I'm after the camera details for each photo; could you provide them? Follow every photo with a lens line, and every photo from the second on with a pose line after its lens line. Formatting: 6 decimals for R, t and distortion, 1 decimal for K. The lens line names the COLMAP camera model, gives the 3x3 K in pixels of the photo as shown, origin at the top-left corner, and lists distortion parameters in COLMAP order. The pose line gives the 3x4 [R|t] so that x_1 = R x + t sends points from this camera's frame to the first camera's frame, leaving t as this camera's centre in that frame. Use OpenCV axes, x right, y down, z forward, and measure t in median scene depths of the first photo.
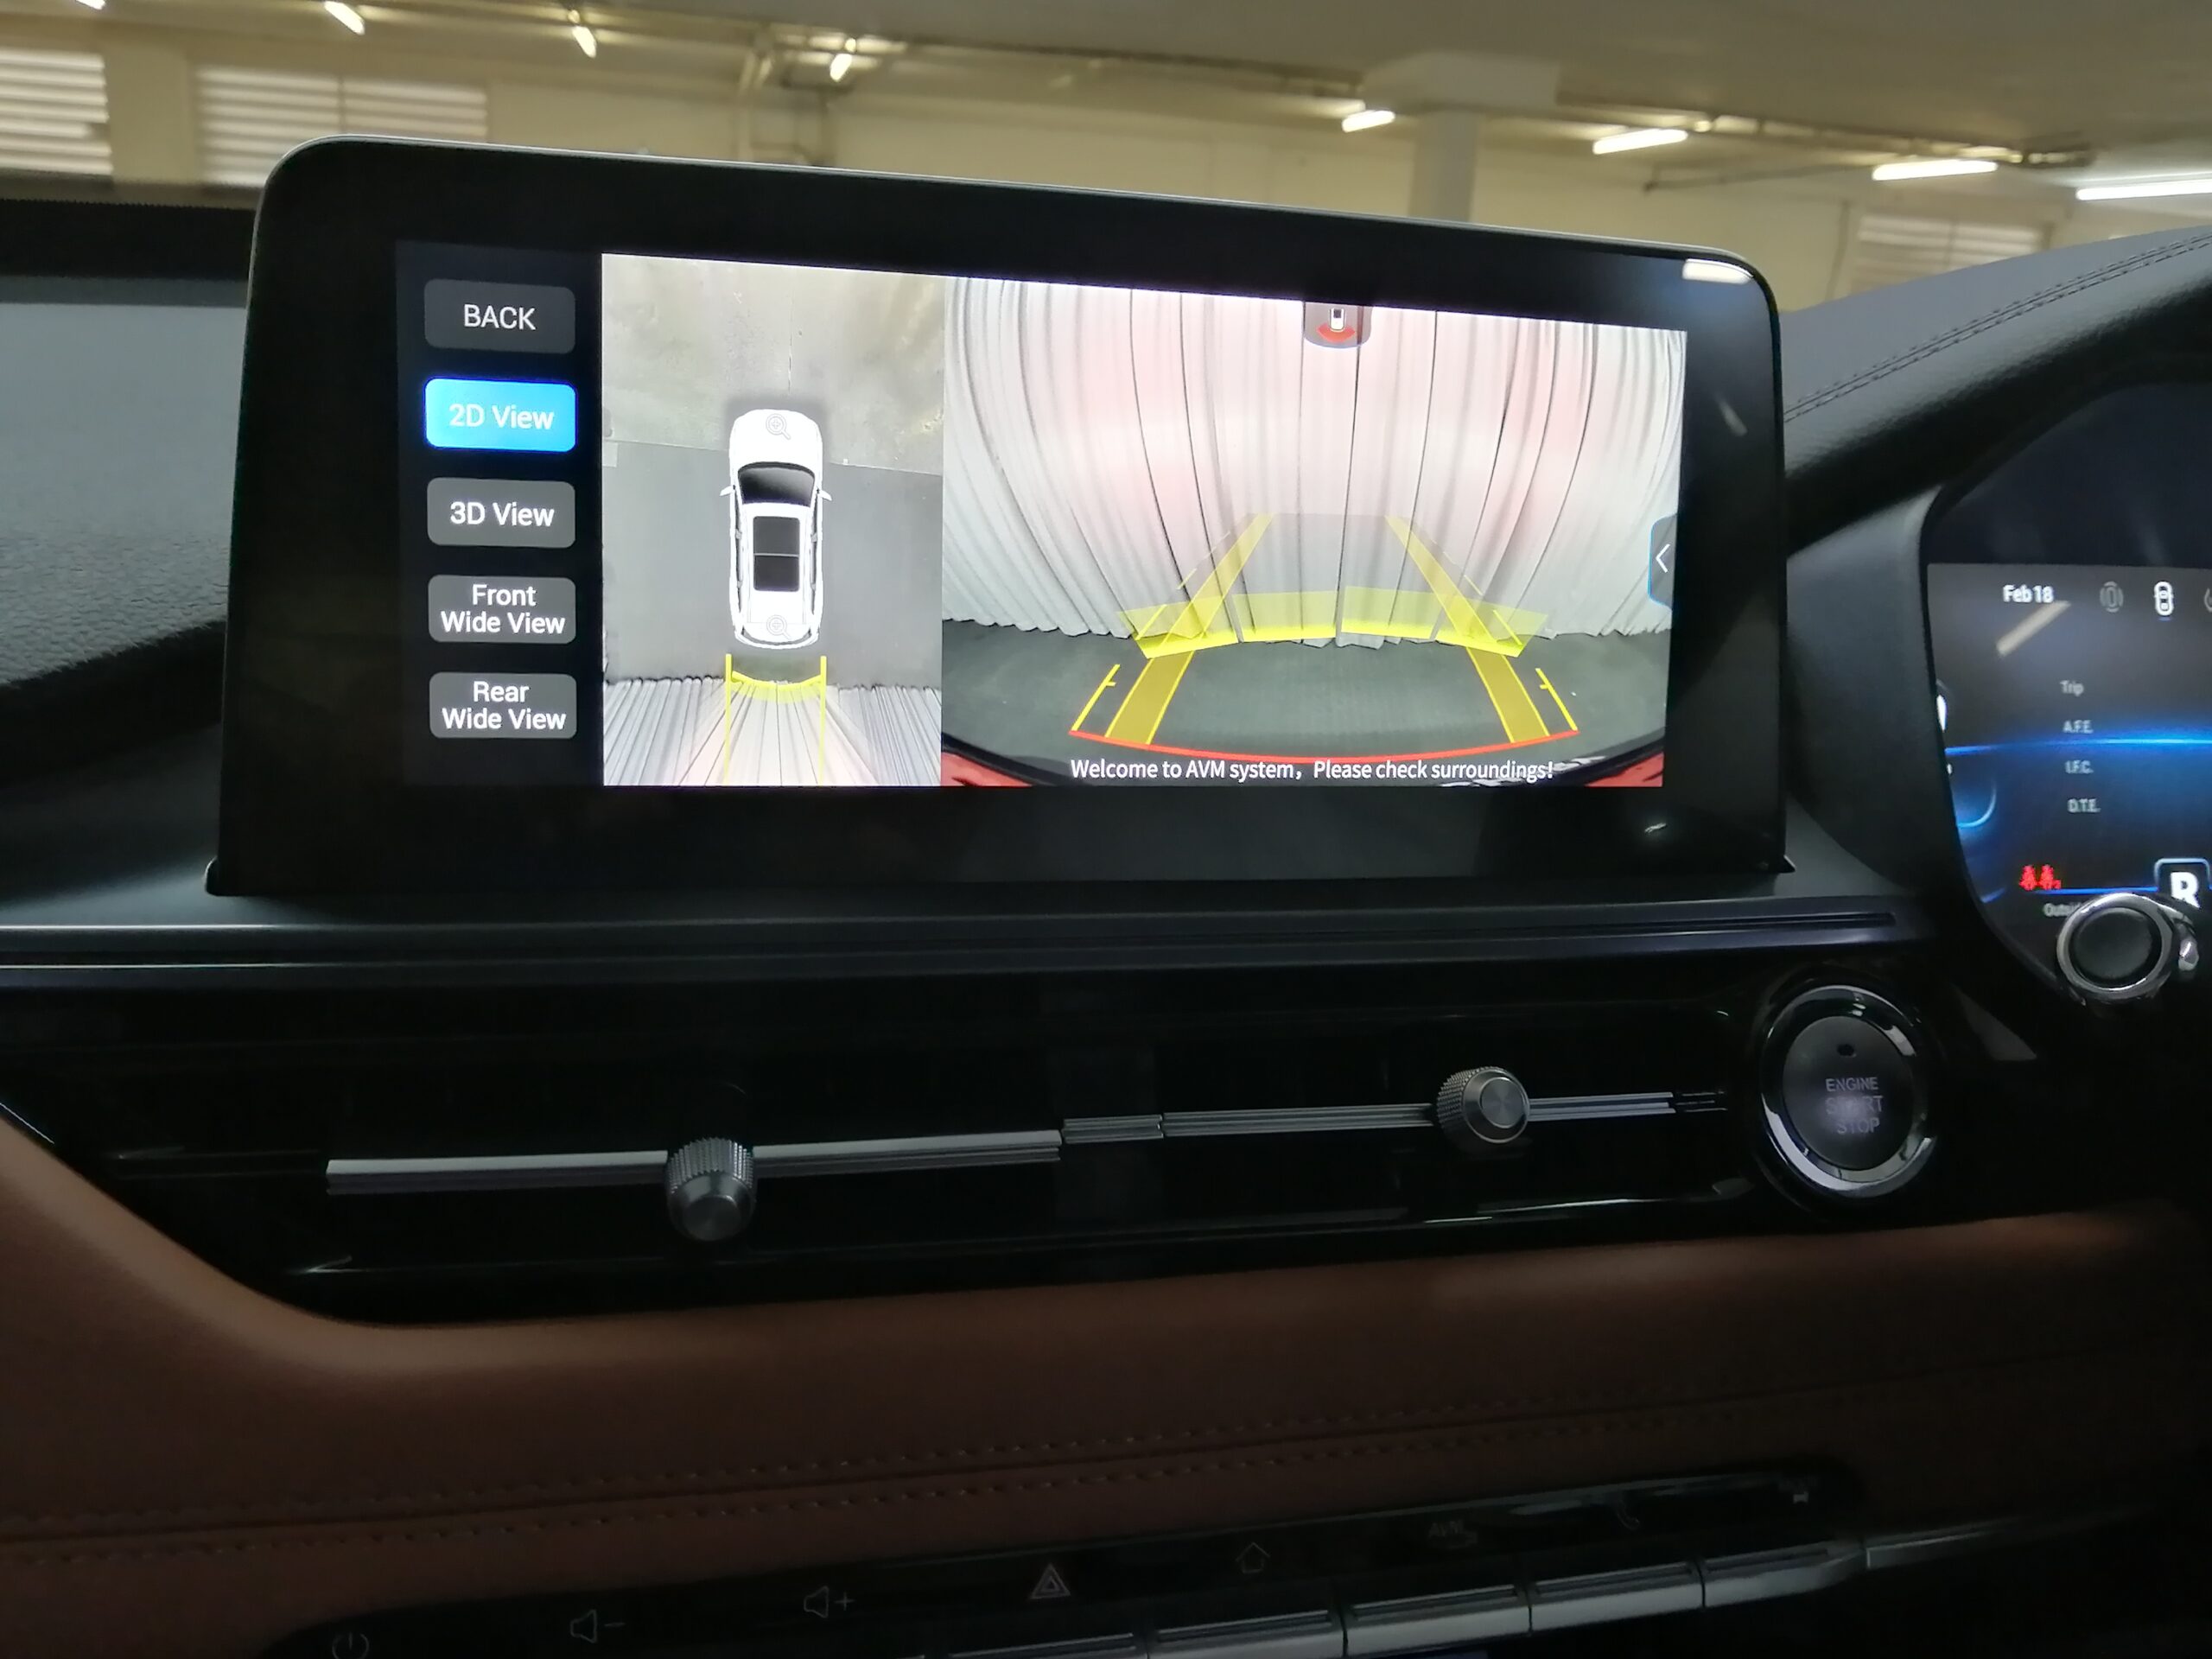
lens RADIAL K [[1890.2, 0, 1106.0], [0, 1890.2, 829.5], [0, 0, 1]] dist [-0.002174, -0.005015]
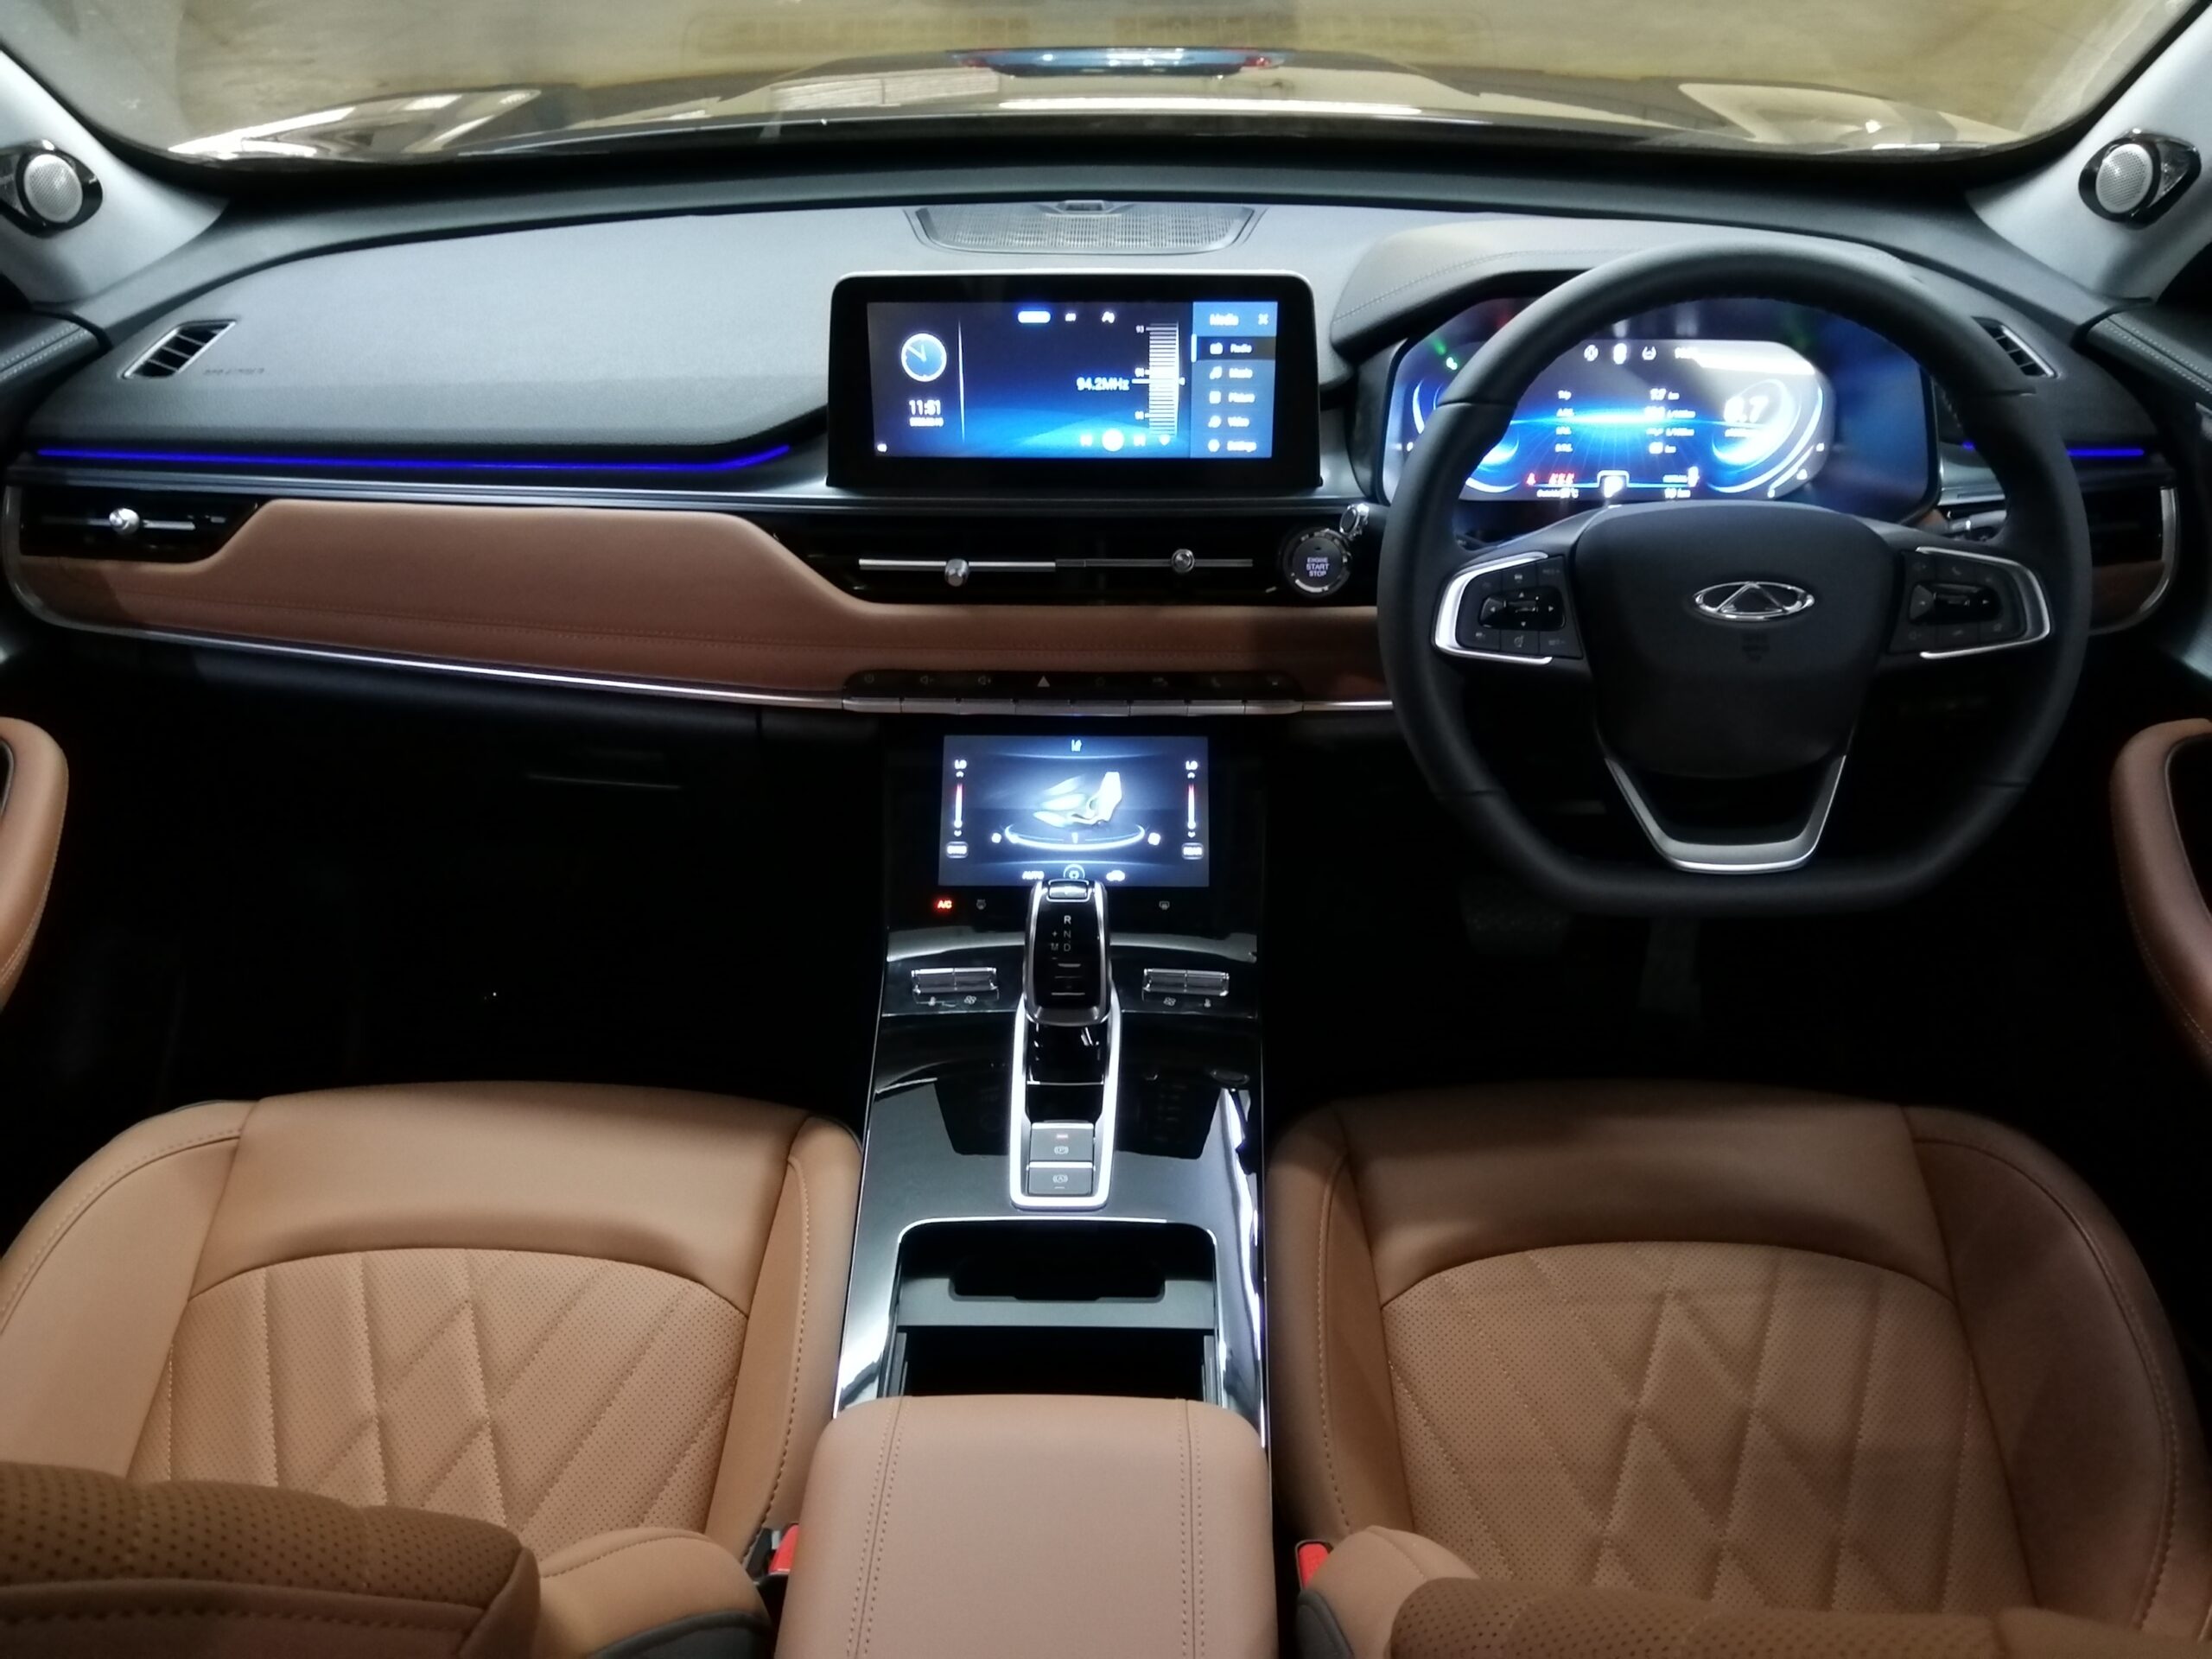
lens RADIAL K [[1731.4, 0, 1106.0], [0, 1731.4, 829.5], [0, 0, 1]] dist [-0.001860, -0.000374]
pose [[0.965679, 0.085589, -0.245233, 0.537251], [-0.008859, 0.954453, 0.298229, -0.194762], [0.259589, -0.285821, 0.922453, -1.243297]]
